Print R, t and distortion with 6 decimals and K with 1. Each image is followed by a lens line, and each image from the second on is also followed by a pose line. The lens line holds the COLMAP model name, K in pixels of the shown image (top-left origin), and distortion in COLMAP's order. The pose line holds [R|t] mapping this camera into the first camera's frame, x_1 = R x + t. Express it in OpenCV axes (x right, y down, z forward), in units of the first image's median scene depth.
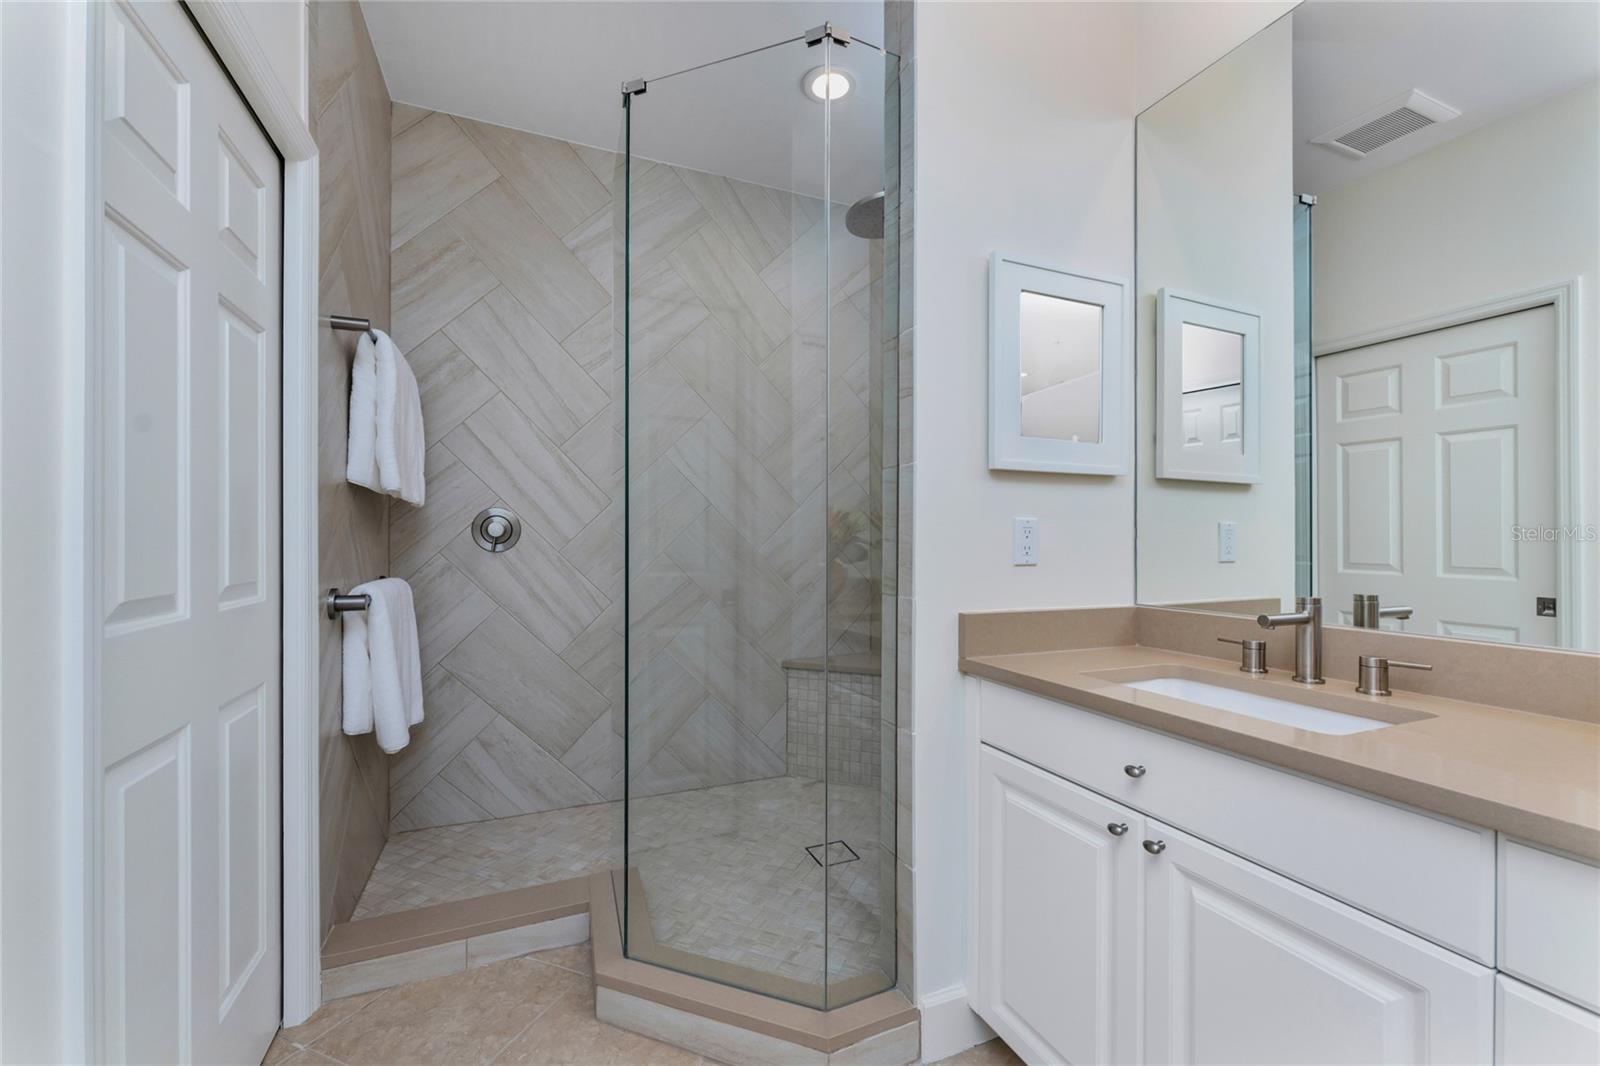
lens RADIAL K [[643.7, 0, 798.1], [0, 643.7, 543.5], [0, 0, 1]] dist [0.002697, 0.000204]
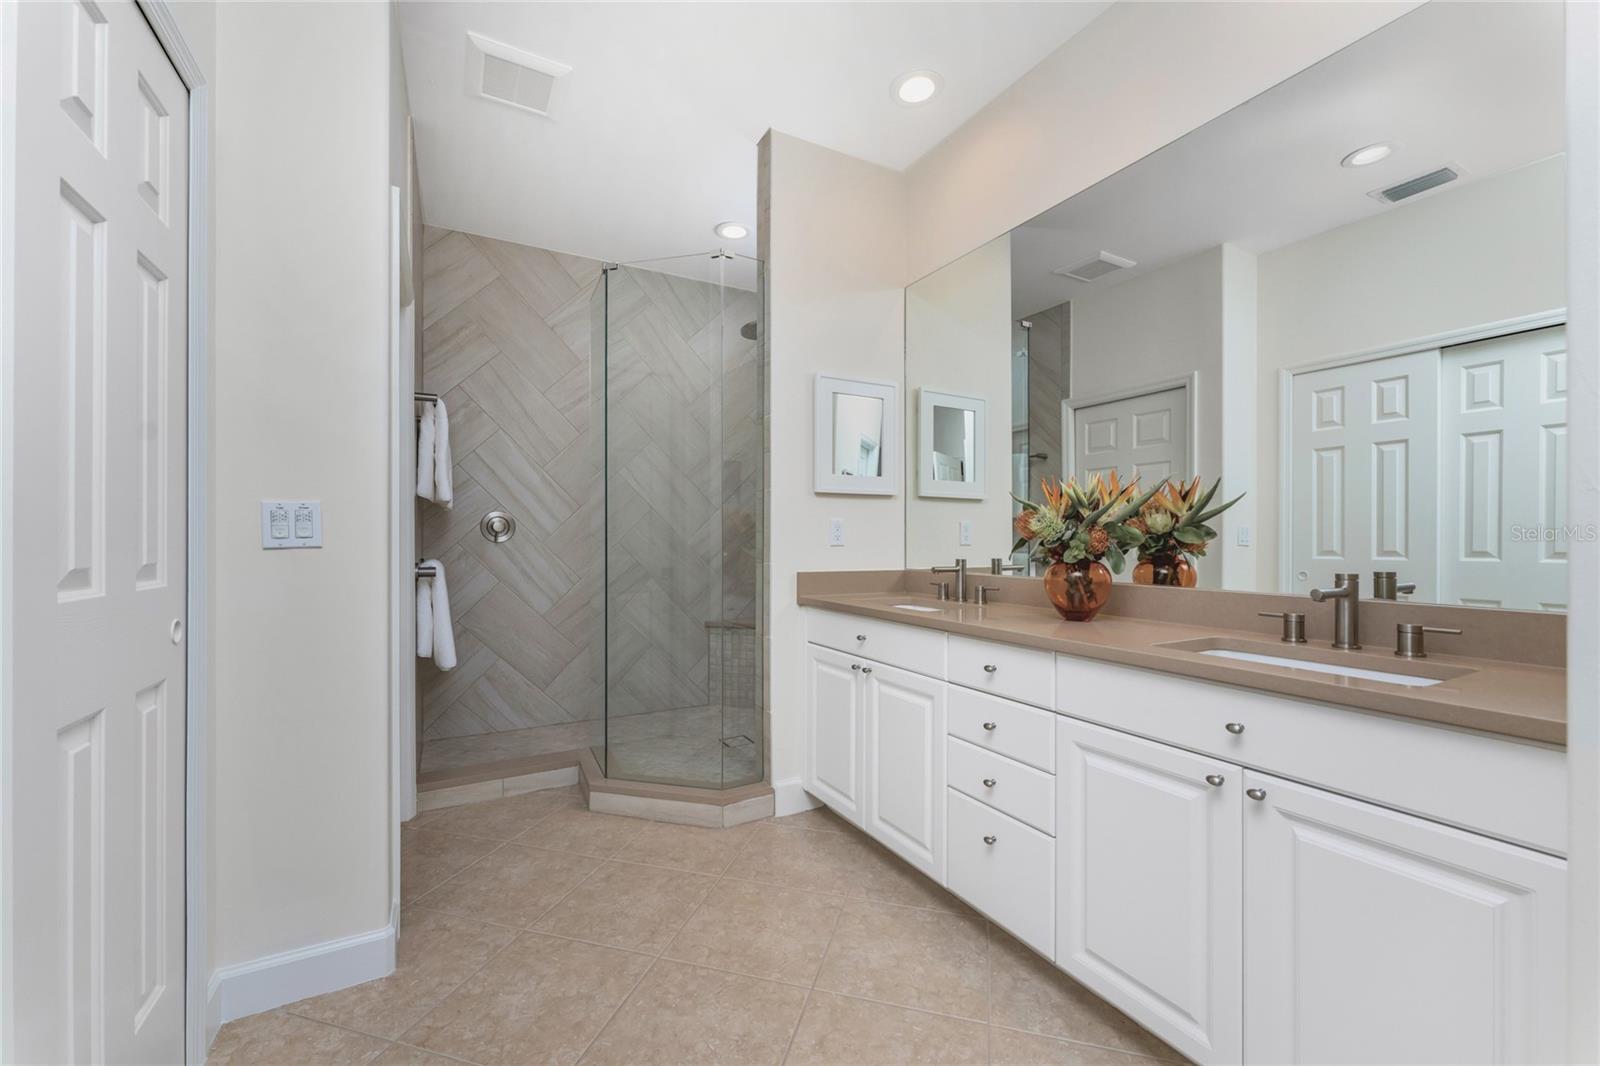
lens RADIAL K [[637.9, 0, 801.9], [0, 637.9, 541.6], [0, 0, 1]] dist [-0.002649, -0.000145]
pose [[0.994164, -0.002591, 0.107845, 0.049638], [0.002834, 0.999994, -0.002101, 0.019160], [-0.107839, 0.002394, 0.994165, -0.548223]]
